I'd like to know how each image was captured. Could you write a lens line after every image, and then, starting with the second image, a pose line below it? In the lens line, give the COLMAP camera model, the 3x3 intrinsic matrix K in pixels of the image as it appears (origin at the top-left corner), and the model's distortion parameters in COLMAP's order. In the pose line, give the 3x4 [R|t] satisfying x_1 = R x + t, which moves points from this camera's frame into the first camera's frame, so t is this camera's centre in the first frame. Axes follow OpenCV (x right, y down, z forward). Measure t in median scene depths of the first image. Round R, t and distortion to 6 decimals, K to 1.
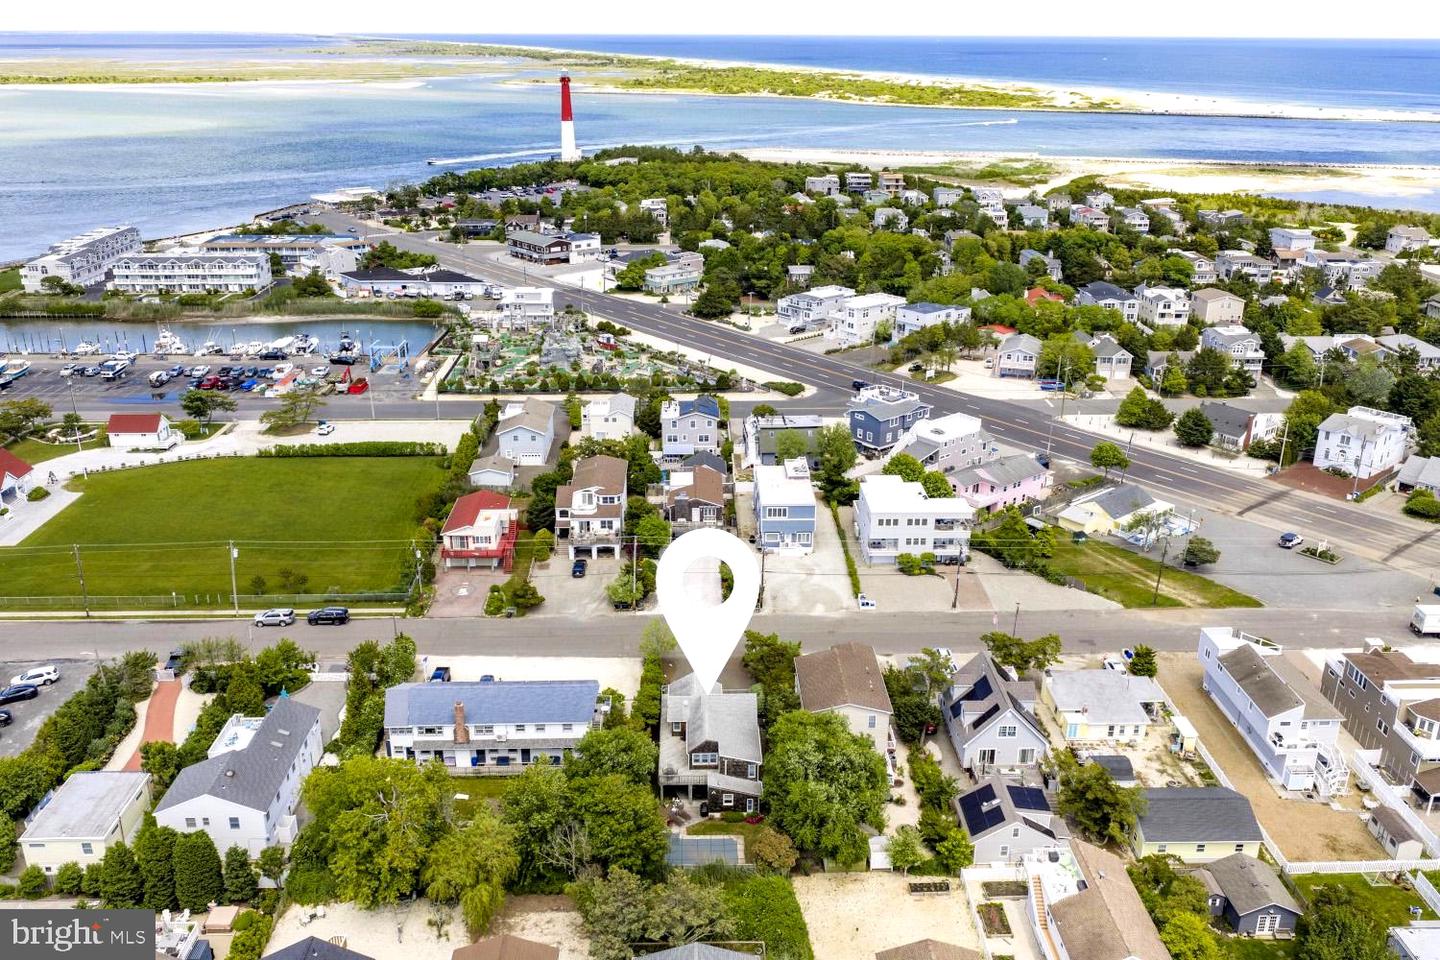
lens RADIAL K [[1216.9, 0, 712.1], [0, 1216.9, 486.1], [0, 0, 1]] dist [0.042655, -0.080042]
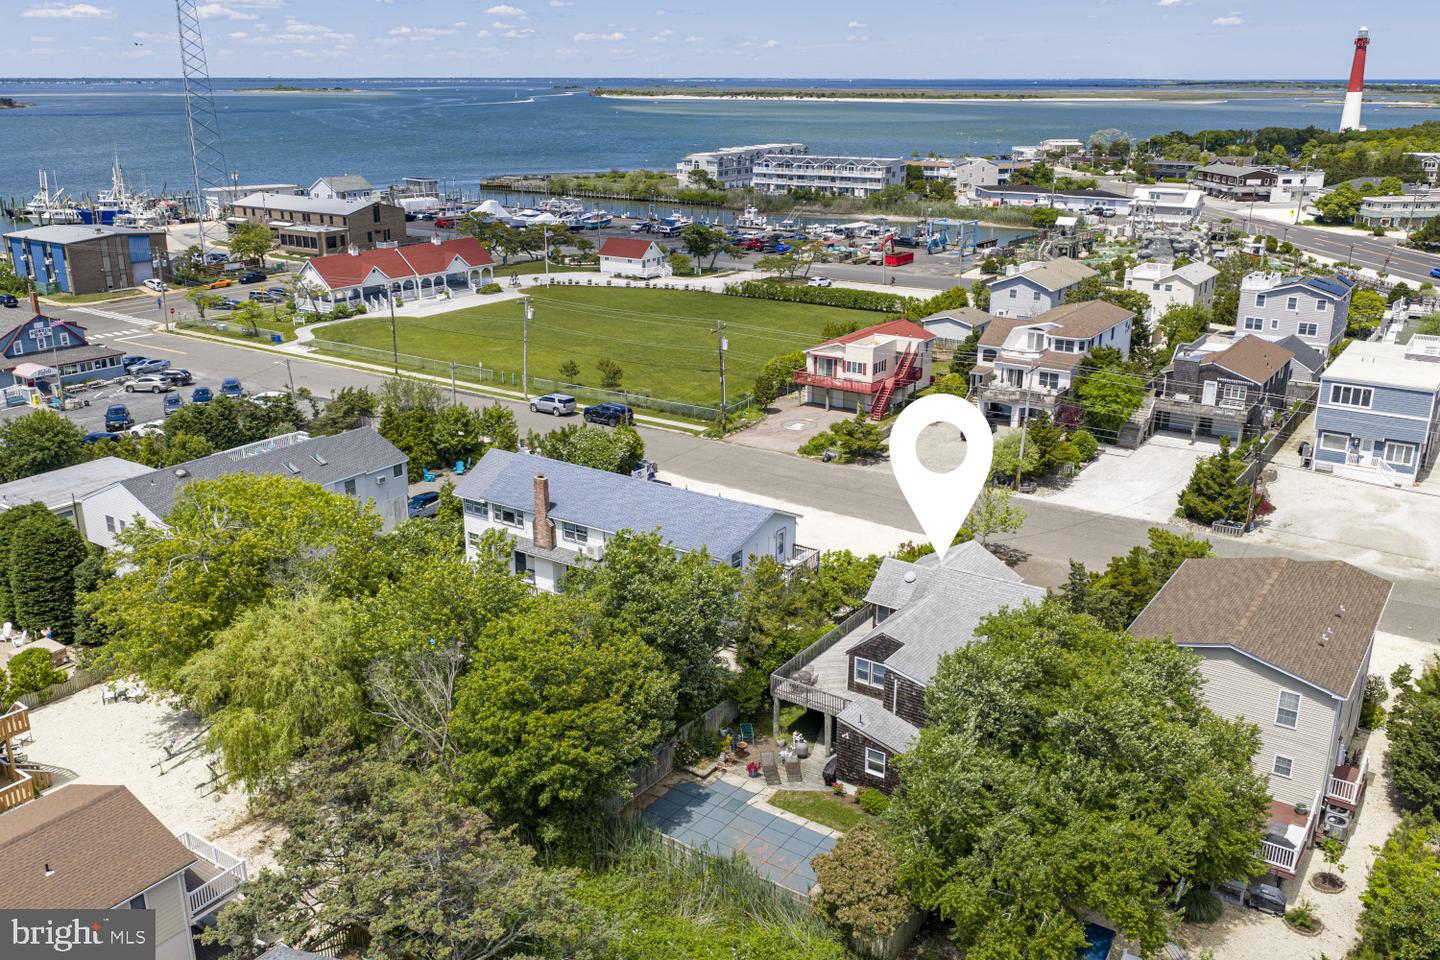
lens RADIAL K [[1216.9, 0, 712.1], [0, 1216.9, 486.1], [0, 0, 1]] dist [0.042655, -0.080042]
pose [[0.809953, 0.185717, -0.556314, 0.131857], [-0.209168, 0.977636, 0.021835, 0.107376], [0.547928, 0.098678, 0.830685, 0.391252]]
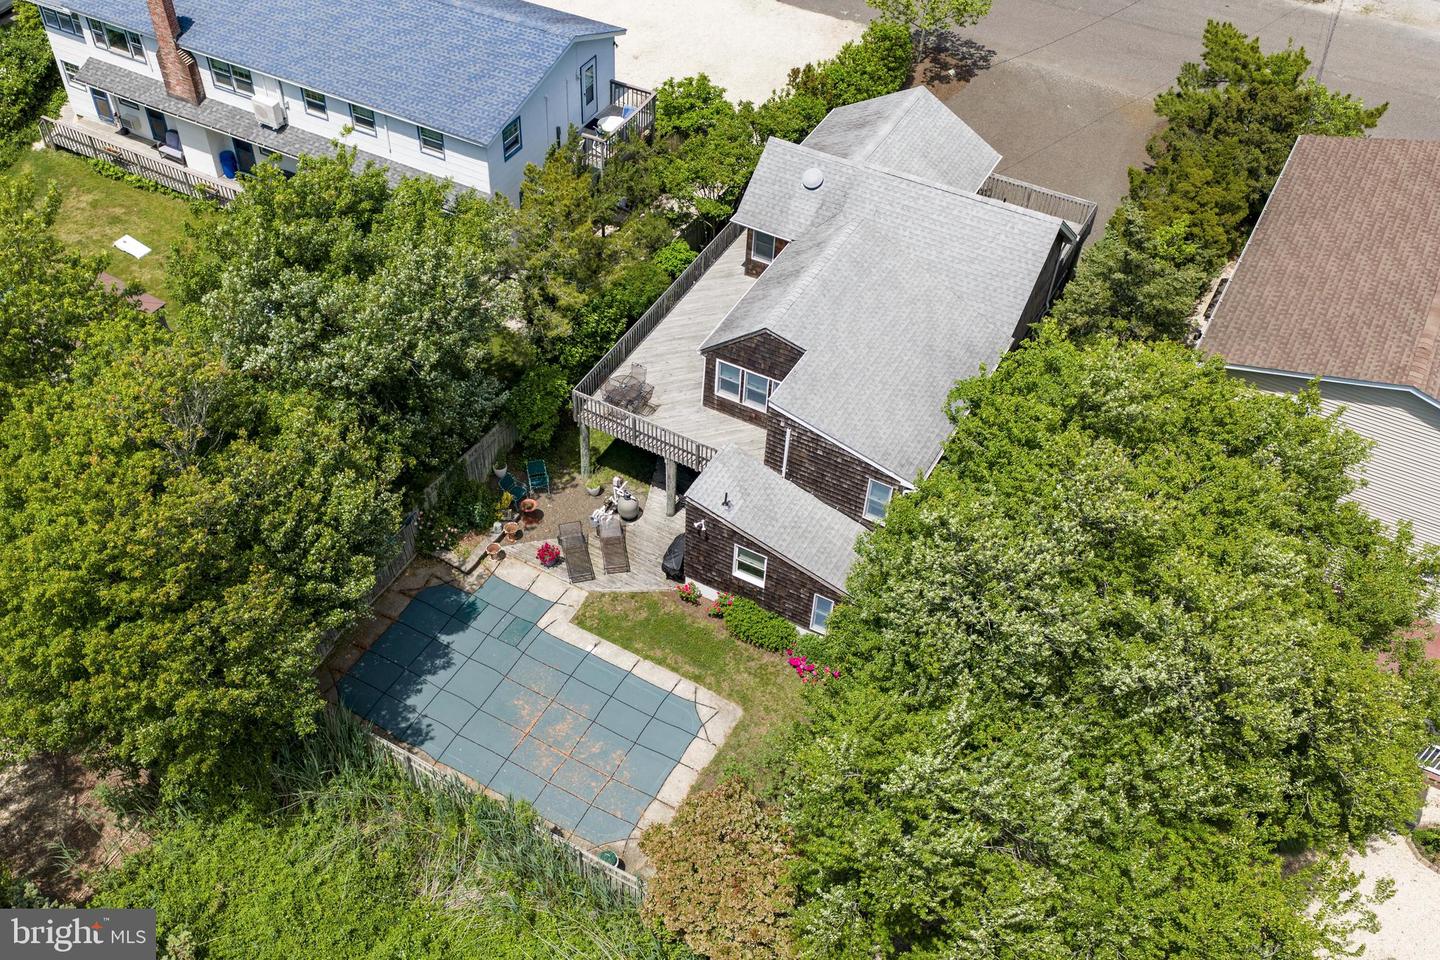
lens RADIAL K [[1336.4, 0, 627.9], [0, 1336.4, 569.1], [0, 0, 1]] dist [0.015868, -0.021240]
pose [[0.848684, 0.393142, -0.353802, 0.063301], [-0.184580, 0.847036, 0.498457, 0.078475], [0.495647, -0.357728, 0.791432, 0.507469]]
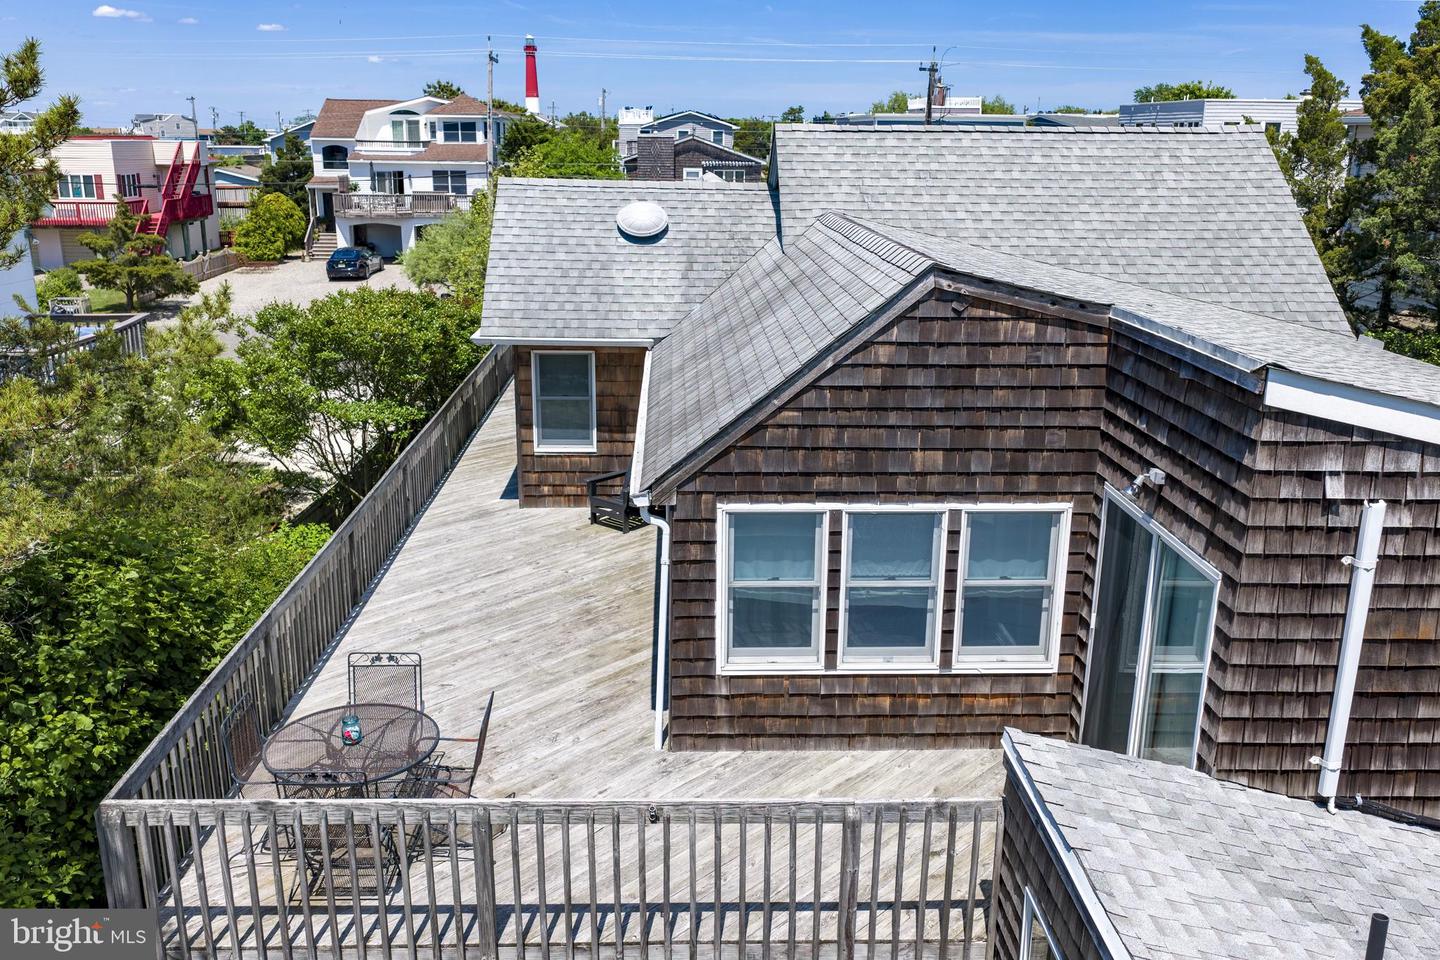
lens RADIAL K [[1216.9, 0, 712.1], [0, 1216.9, 486.1], [0, 0, 1]] dist [0.042655, -0.080042]
pose [[0.999899, 0.006210, 0.012755, -0.011904], [-0.005031, 0.995881, -0.090535, 0.155052], [-0.013265, 0.090462, 0.995812, 0.641991]]
